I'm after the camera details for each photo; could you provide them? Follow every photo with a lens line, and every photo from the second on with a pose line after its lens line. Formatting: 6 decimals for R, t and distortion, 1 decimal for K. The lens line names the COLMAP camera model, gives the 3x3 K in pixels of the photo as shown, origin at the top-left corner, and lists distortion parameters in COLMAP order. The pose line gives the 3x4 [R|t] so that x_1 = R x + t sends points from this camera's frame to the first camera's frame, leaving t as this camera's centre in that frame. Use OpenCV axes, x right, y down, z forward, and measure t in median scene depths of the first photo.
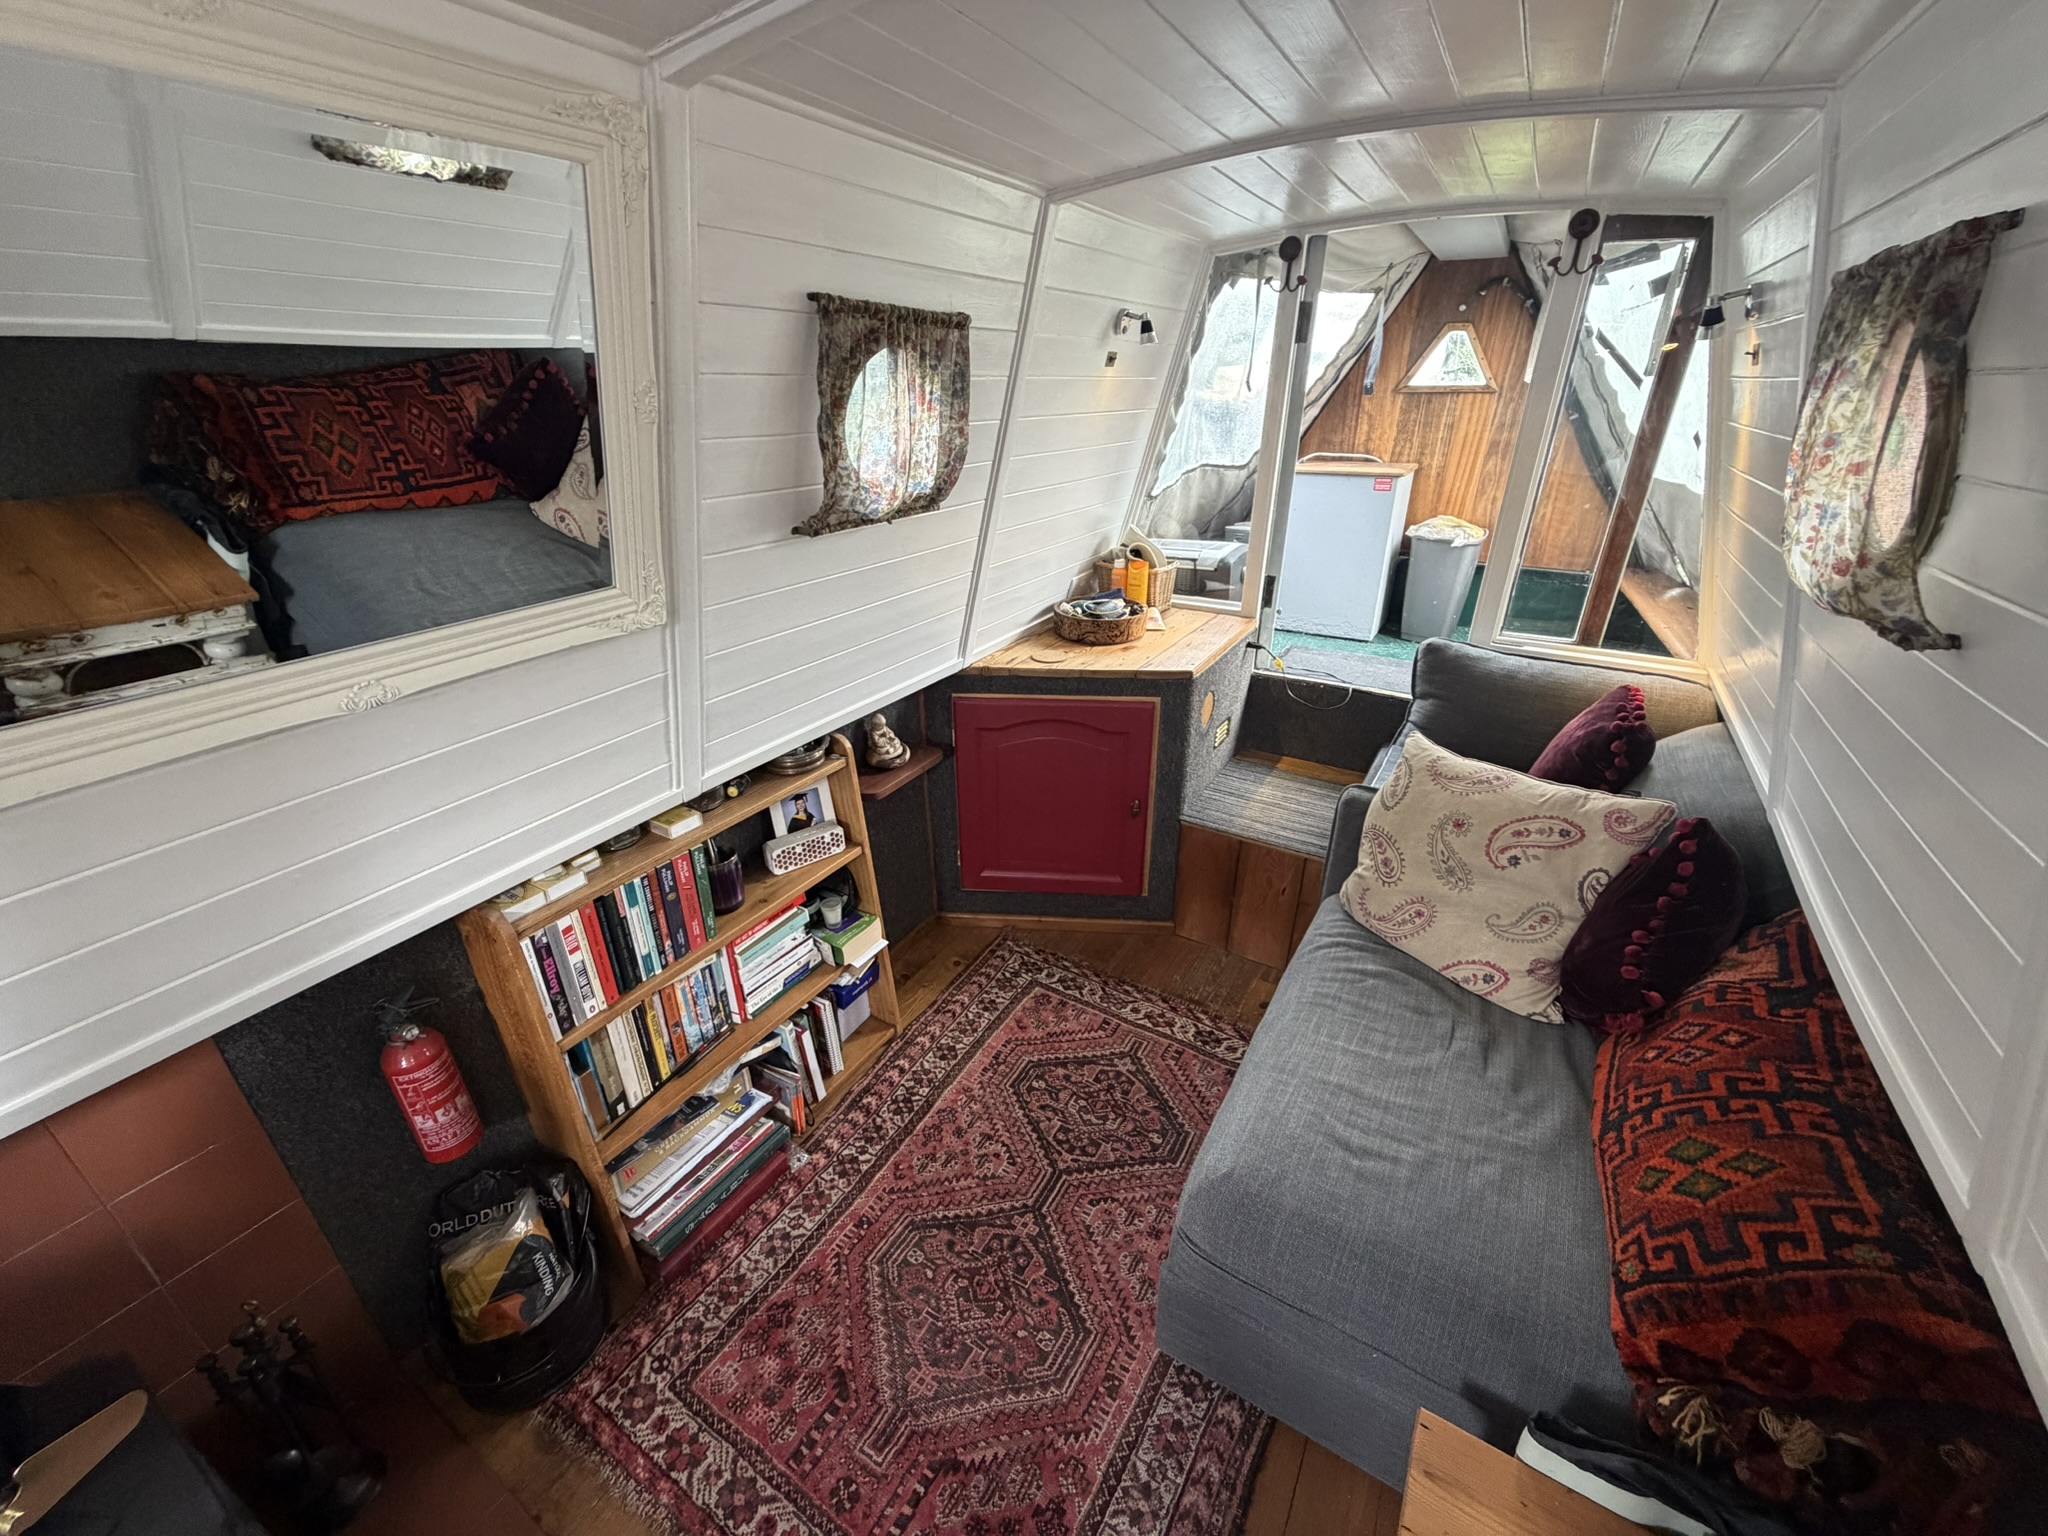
lens RADIAL K [[814.3, 0, 1020.3], [0, 814.3, 771.2], [0, 0, 1]] dist [-0.000019, 0.000480]
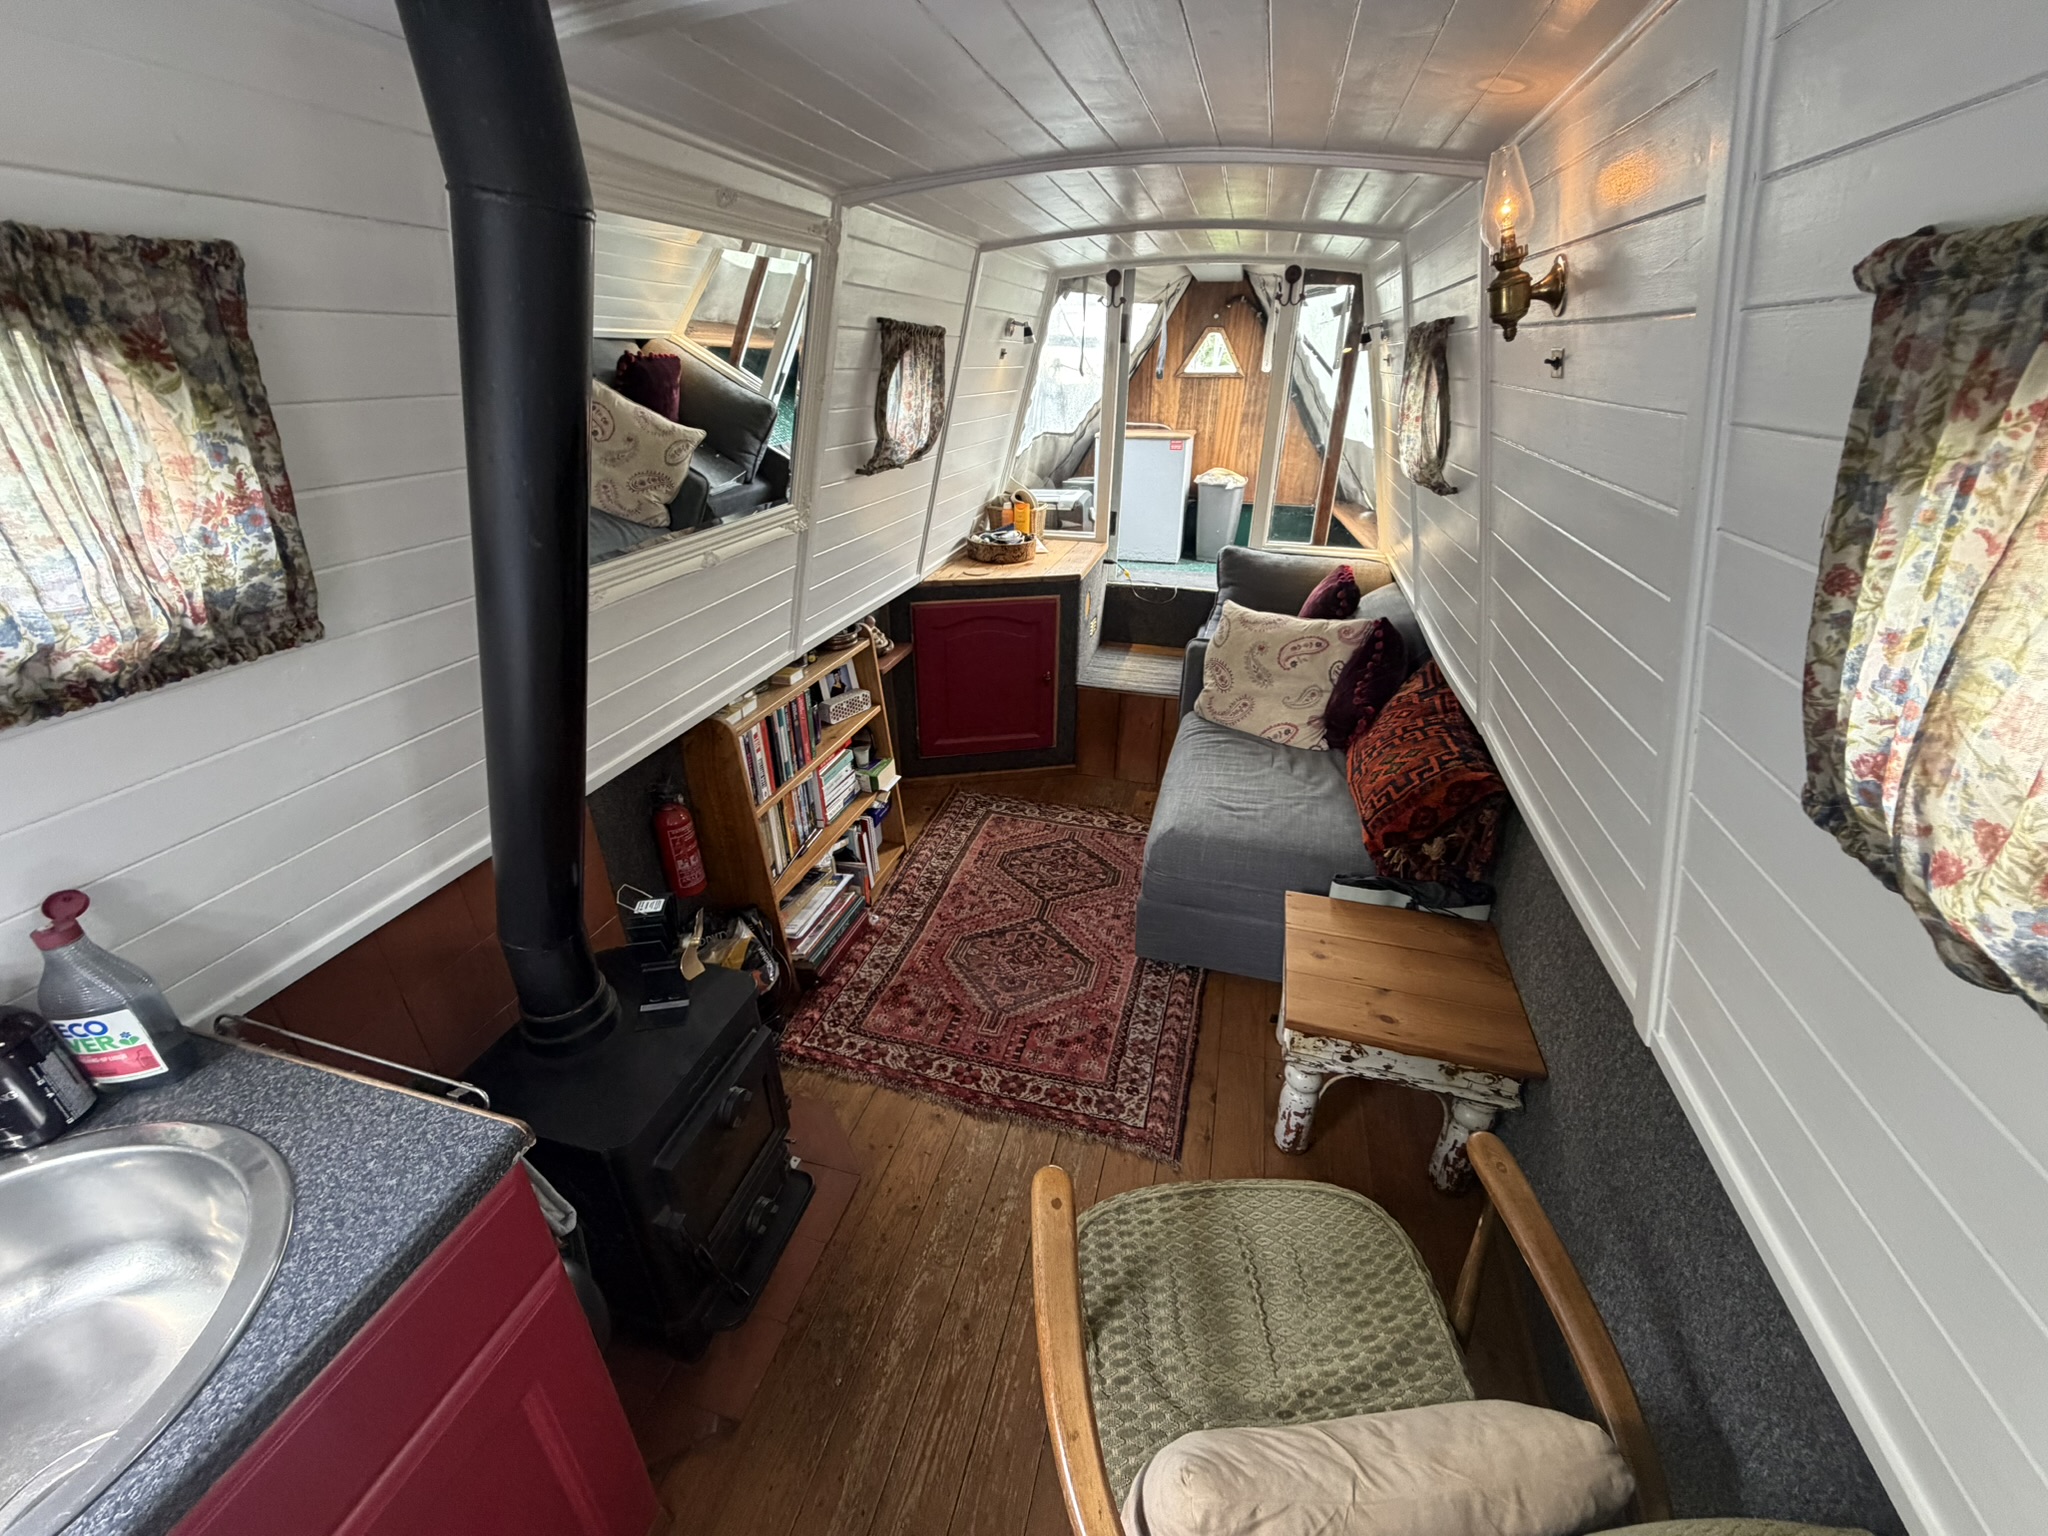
lens RADIAL K [[814.3, 0, 1020.6], [0, 814.3, 771.3], [0, 0, 1]] dist [-0.000019, 0.000480]
pose [[0.962804, -0.112435, 0.245697, -0.328486], [0.106598, 0.993615, 0.036973, 0.184053], [-0.248285, -0.009407, 0.968641, -0.429249]]
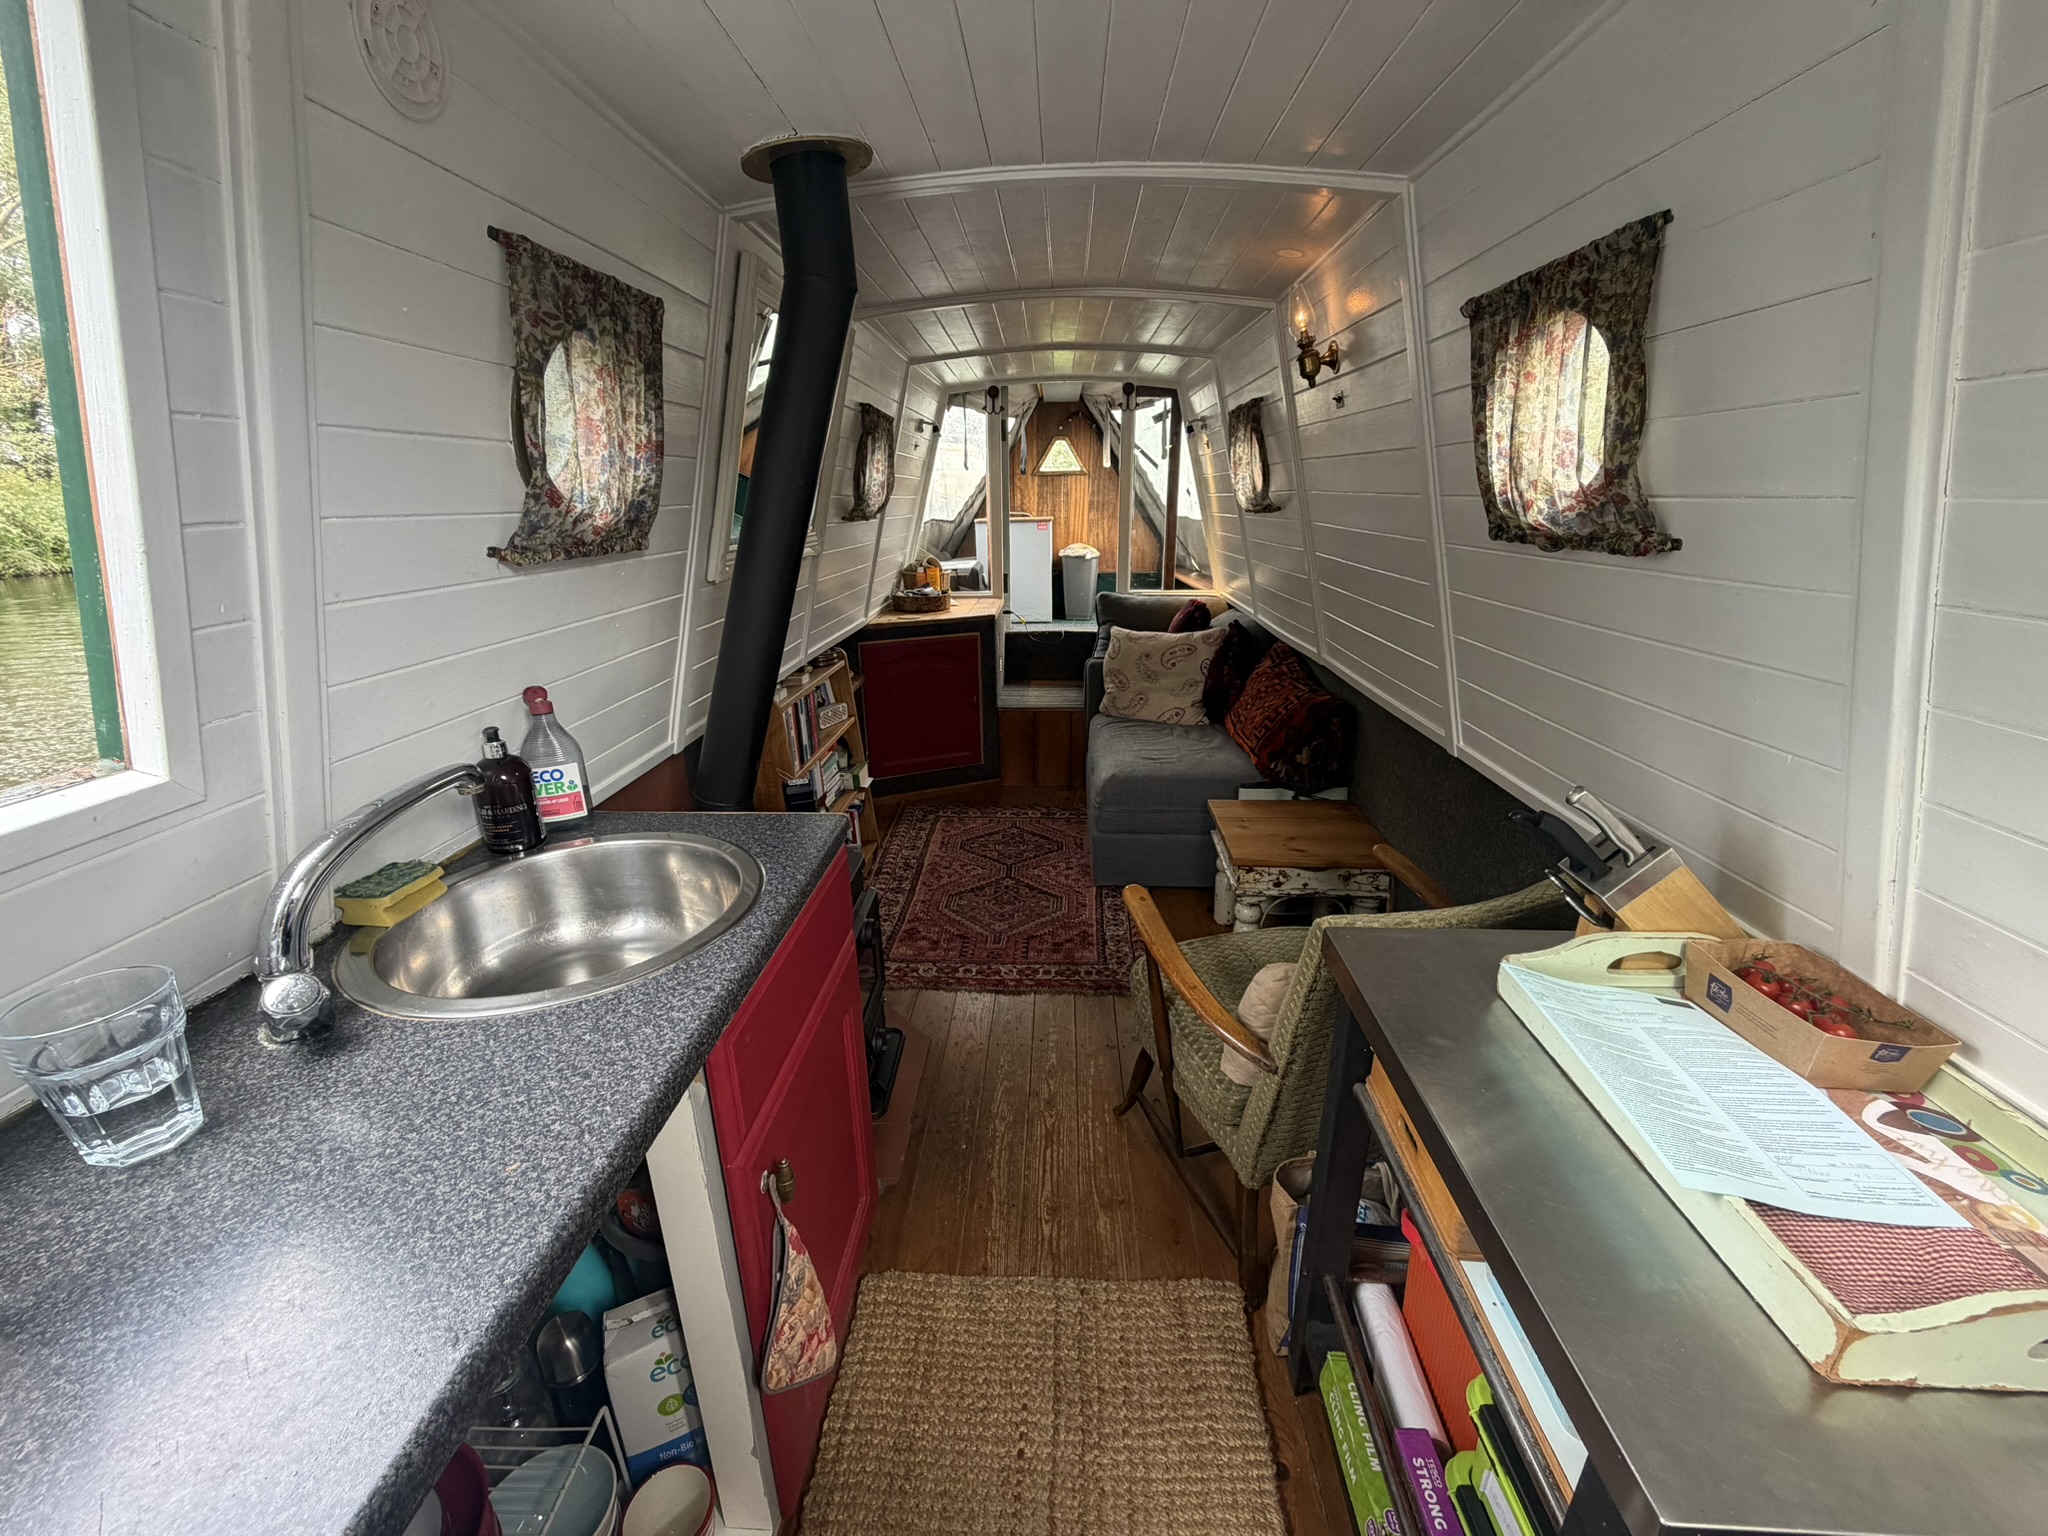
lens RADIAL K [[814.3, 0, 1022.0], [0, 814.3, 773.1], [0, 0, 1]] dist [-0.000019, 0.000480]
pose [[0.879422, -0.159183, 0.448640, -0.677044], [0.213256, 0.974316, -0.072324, 0.409130], [-0.425605, 0.159278, 0.890781, -0.629080]]
